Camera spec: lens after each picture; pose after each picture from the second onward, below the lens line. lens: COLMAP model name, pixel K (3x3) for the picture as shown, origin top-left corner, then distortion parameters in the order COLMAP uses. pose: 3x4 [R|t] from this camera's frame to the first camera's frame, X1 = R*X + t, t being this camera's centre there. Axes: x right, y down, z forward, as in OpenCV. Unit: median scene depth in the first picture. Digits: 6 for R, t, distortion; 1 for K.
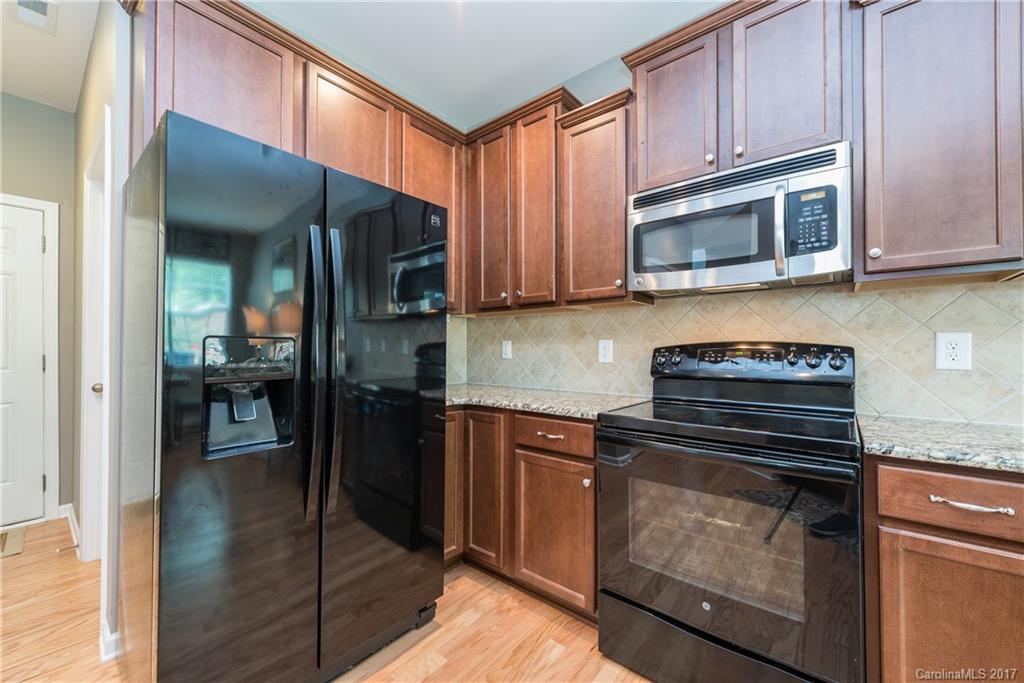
lens RADIAL K [[399.4, 0, 512.1], [0, 399.4, 342.9], [0, 0, 1]] dist [0.000950, -0.000990]
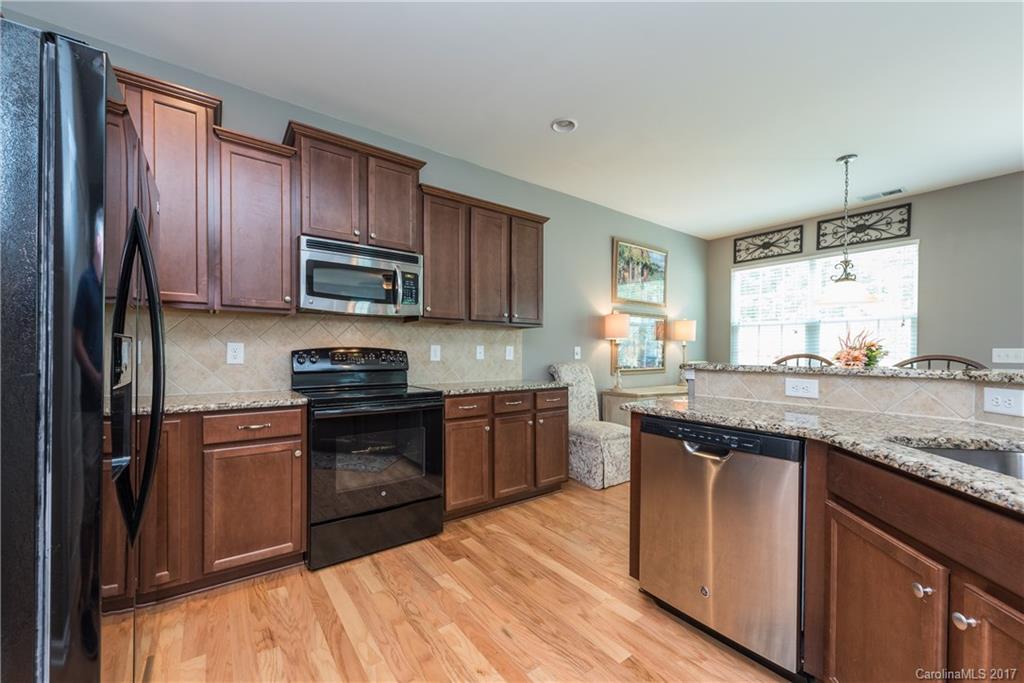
lens RADIAL K [[399.4, 0, 508.6], [0, 399.4, 352.4], [0, 0, 1]] dist [0.000950, -0.000990]
pose [[0.251635, 0.003235, 0.967817, -0.804085], [-0.019333, 0.999812, 0.001685, 0.002045], [-0.967629, -0.019135, 0.251650, 0.003564]]
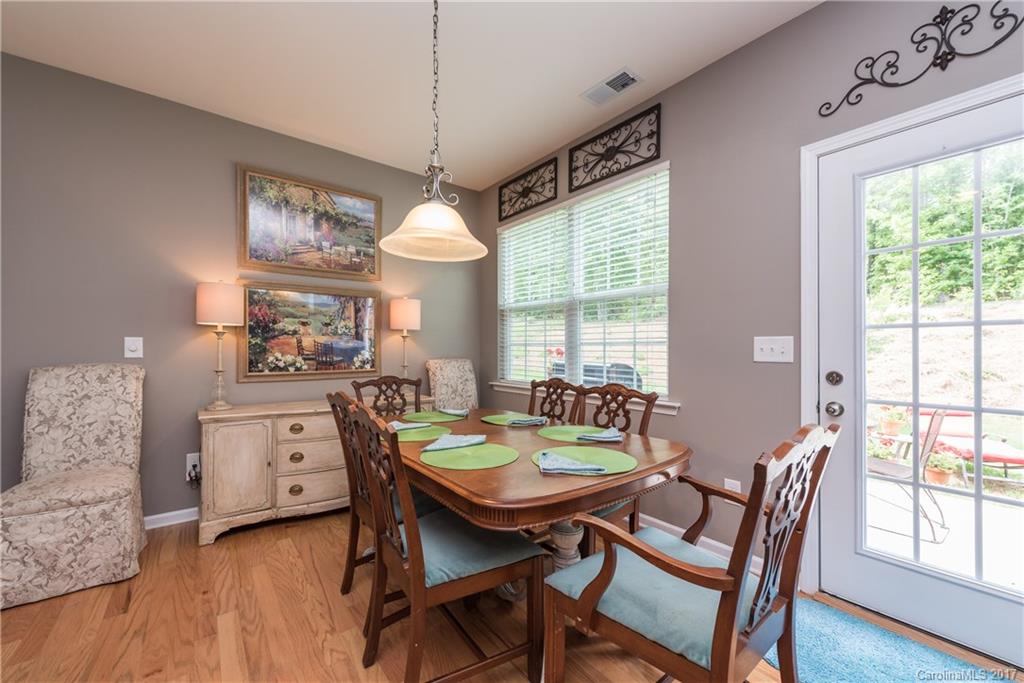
lens RADIAL K [[399.4, 0, 515.5], [0, 399.4, 348.6], [0, 0, 1]] dist [0.000950, -0.000990]
pose [[0.208658, 0.004502, 0.977978, 0.471375], [-0.017482, 0.999847, -0.000873, -0.016497], [-0.977832, -0.016915, 0.208705, -1.410794]]
